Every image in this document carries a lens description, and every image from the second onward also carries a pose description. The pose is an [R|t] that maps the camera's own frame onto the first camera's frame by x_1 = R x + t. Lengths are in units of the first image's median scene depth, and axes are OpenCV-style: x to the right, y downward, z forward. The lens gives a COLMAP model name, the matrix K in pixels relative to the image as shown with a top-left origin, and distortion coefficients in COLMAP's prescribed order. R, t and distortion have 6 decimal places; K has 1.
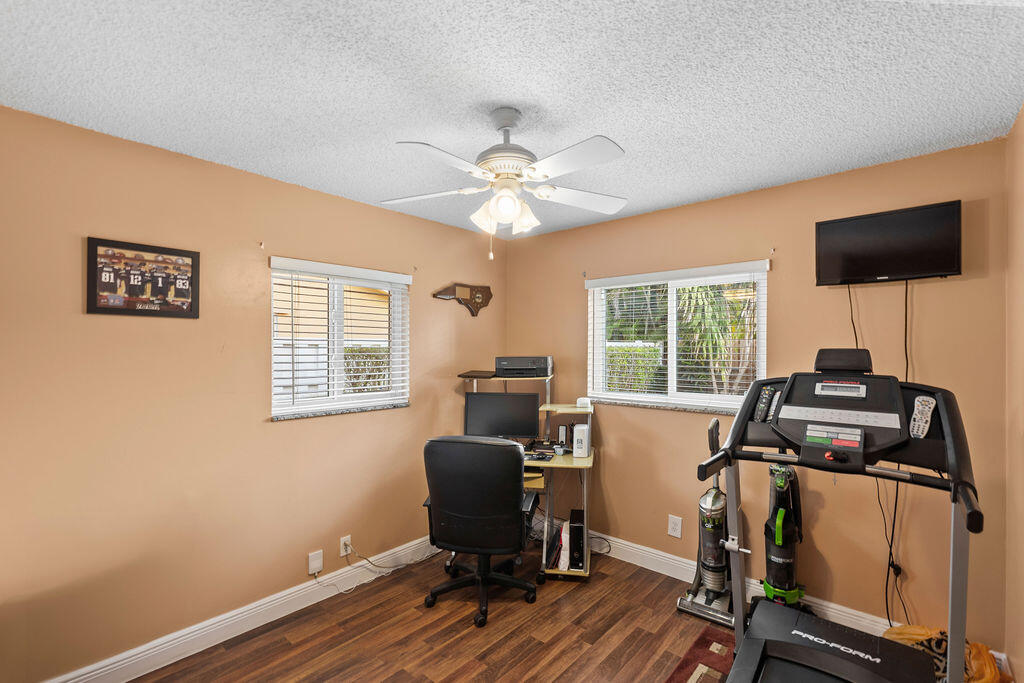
lens RADIAL K [[435.7, 0, 517.3], [0, 435.7, 348.1], [0, 0, 1]] dist [-0.004383, 0.000135]
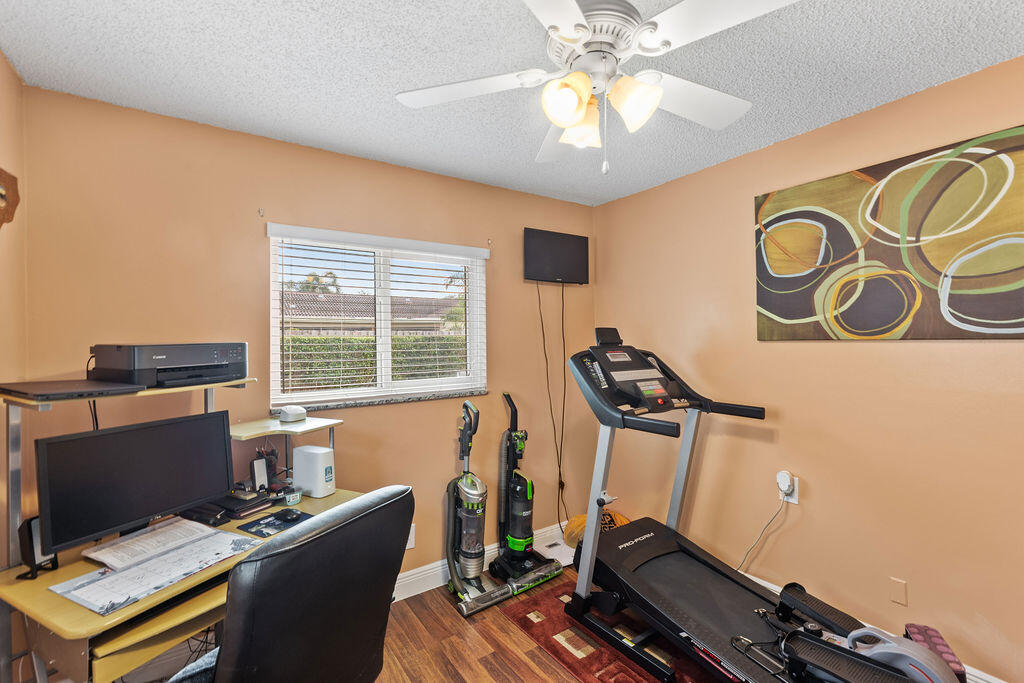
lens RADIAL K [[435.7, 0, 515.2], [0, 435.7, 334.9], [0, 0, 1]] dist [-0.004383, 0.000135]
pose [[0.278153, 0.001847, 0.960535, -0.501589], [0.008984, 0.999949, -0.004525, 0.021130], [-0.960495, 0.009889, 0.278122, 0.685138]]
